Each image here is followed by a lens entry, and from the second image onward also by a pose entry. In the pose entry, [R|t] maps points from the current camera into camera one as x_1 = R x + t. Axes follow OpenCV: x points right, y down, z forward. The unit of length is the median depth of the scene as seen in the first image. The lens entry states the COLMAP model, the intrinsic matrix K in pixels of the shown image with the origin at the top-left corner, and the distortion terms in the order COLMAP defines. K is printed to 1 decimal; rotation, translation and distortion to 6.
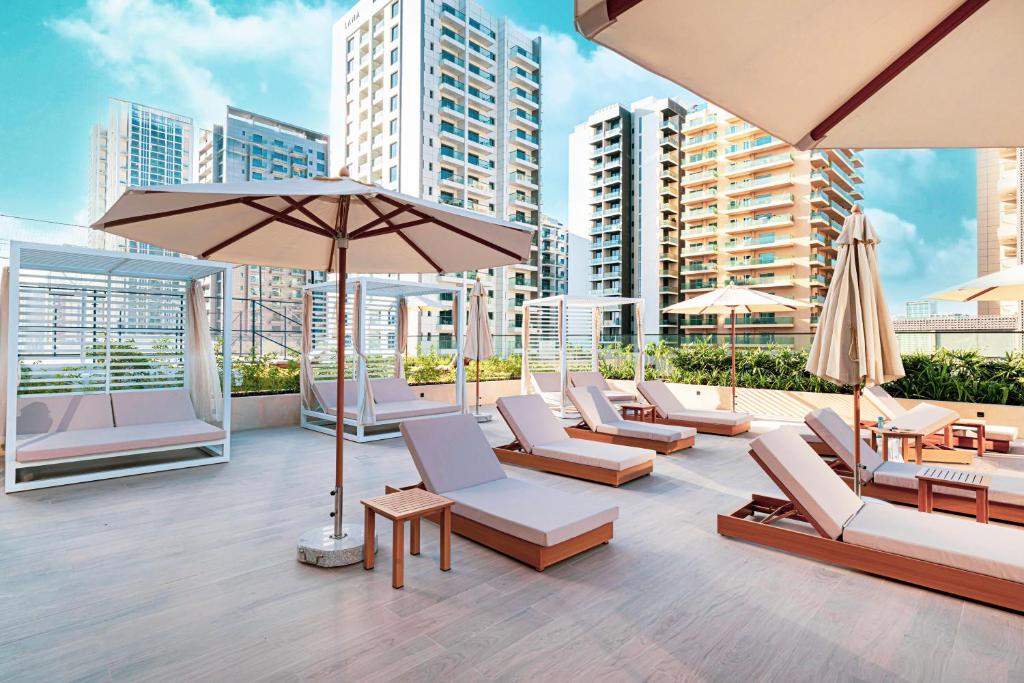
lens RADIAL K [[517.2, 0, 513.0], [0, 517.2, 338.6], [0, 0, 1]] dist [-0.000779, -0.000345]
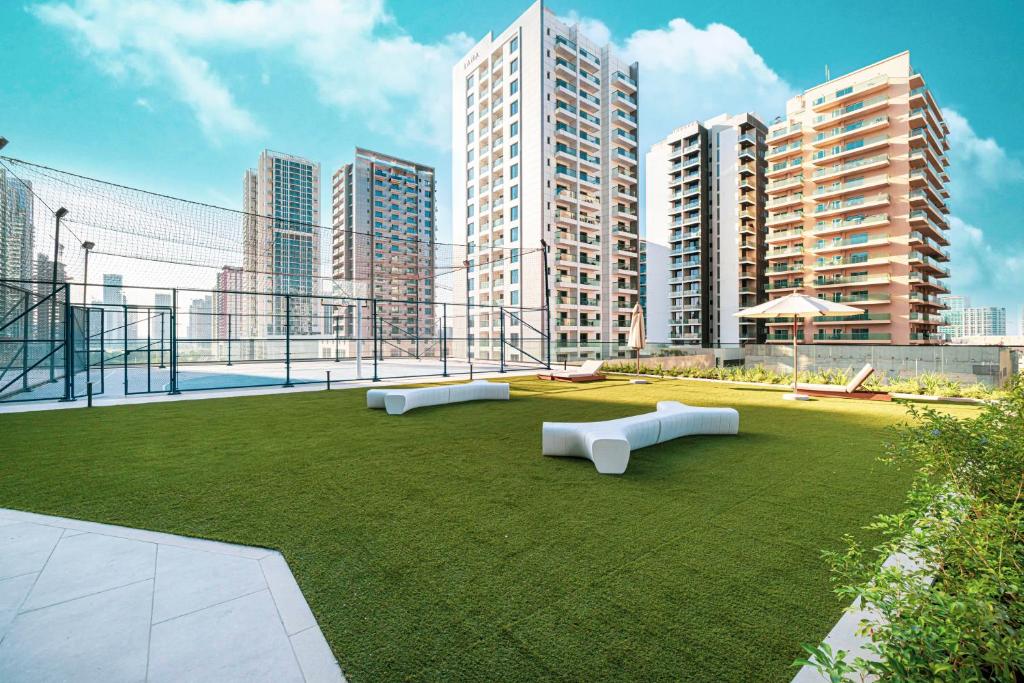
lens RADIAL K [[429.8, 0, 510.8], [0, 429.8, 341.8], [0, 0, 1]] dist [0.003936, 0.000174]
pose [[0.992422, -0.006135, -0.122727, -0.092180], [0.007798, 0.999884, 0.013076, -0.002108], [0.122632, -0.013934, 0.992354, 0.043605]]
